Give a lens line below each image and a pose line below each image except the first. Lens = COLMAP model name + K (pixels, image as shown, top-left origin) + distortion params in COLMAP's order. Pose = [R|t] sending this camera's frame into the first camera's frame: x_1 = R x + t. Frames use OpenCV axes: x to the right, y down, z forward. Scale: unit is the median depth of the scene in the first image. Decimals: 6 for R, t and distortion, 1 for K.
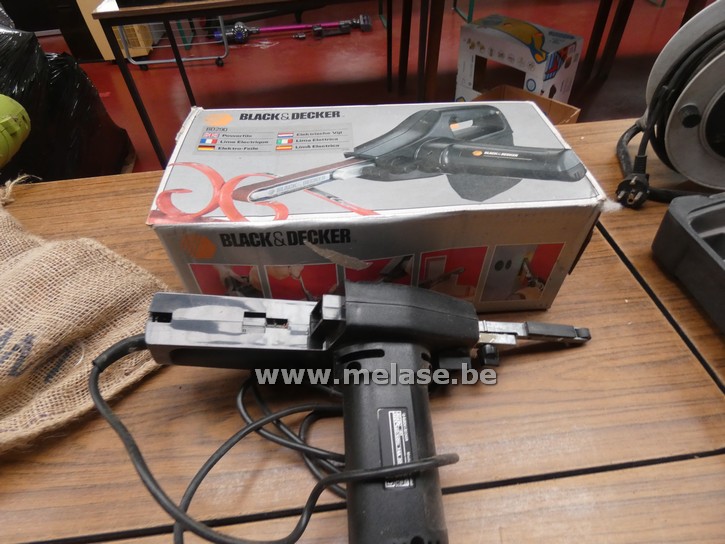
lens RADIAL K [[434.0, 0, 362.8], [0, 434.0, 273.0], [0, 0, 1]] dist [-0.008199, -0.002671]
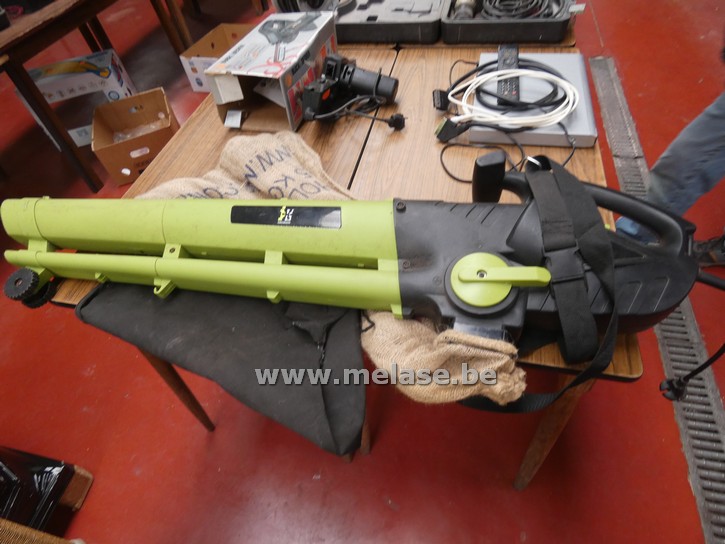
lens RADIAL K [[434.0, 0, 363.5], [0, 434.0, 271.7], [0, 0, 1]] dist [-0.008199, -0.002671]
pose [[0.327429, -0.717587, 0.614703, -0.550690], [0.745040, 0.596190, 0.299121, 0.038765], [-0.581125, 0.360037, 0.729840, -0.165354]]
